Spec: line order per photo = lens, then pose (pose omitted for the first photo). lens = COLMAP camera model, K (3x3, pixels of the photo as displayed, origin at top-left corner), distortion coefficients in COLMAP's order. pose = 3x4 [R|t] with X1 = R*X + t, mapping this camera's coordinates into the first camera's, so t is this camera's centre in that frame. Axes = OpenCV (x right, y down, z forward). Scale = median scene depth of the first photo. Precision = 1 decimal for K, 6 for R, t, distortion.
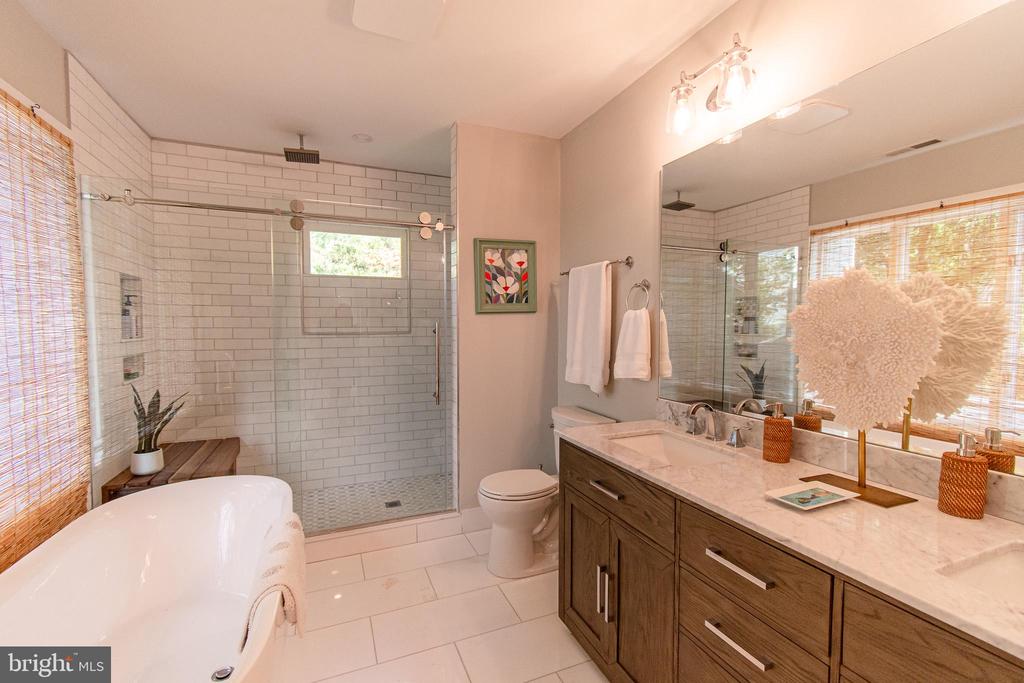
lens RADIAL K [[449.0, 0, 511.0], [0, 449.0, 343.0], [0, 0, 1]] dist [-0.000824, -0.000322]
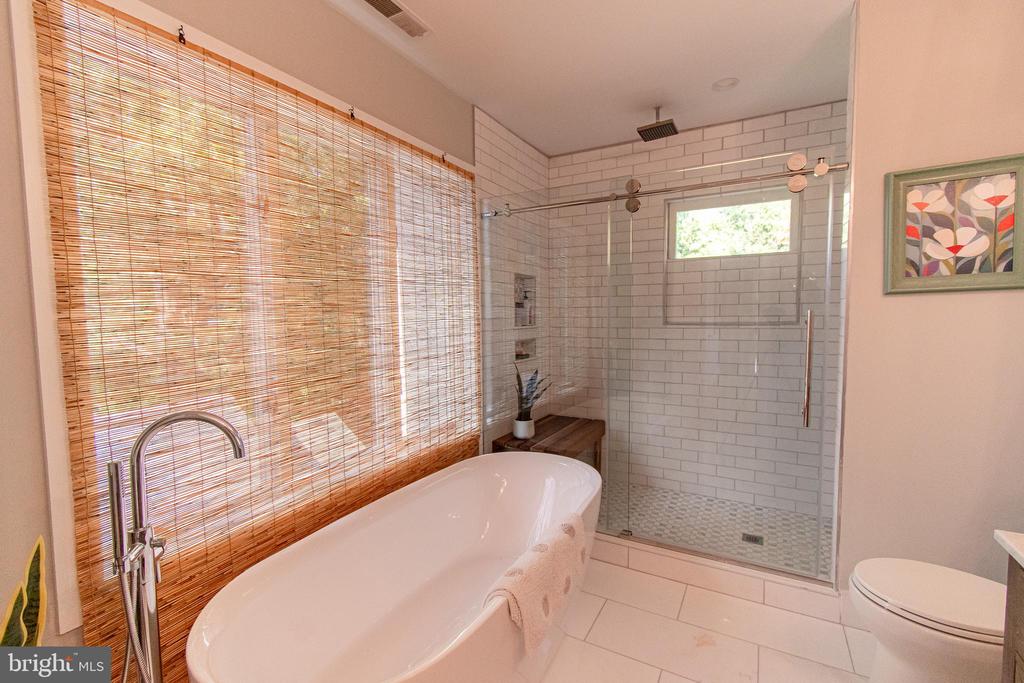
lens RADIAL K [[449.0, 0, 511.0], [0, 449.0, 343.0], [0, 0, 1]] dist [-0.000824, -0.000322]
pose [[0.615092, 0.044543, -0.787196, 0.097905], [-0.024431, 0.999000, 0.037438, -0.008607], [0.788077, -0.003796, 0.615565, 0.200063]]
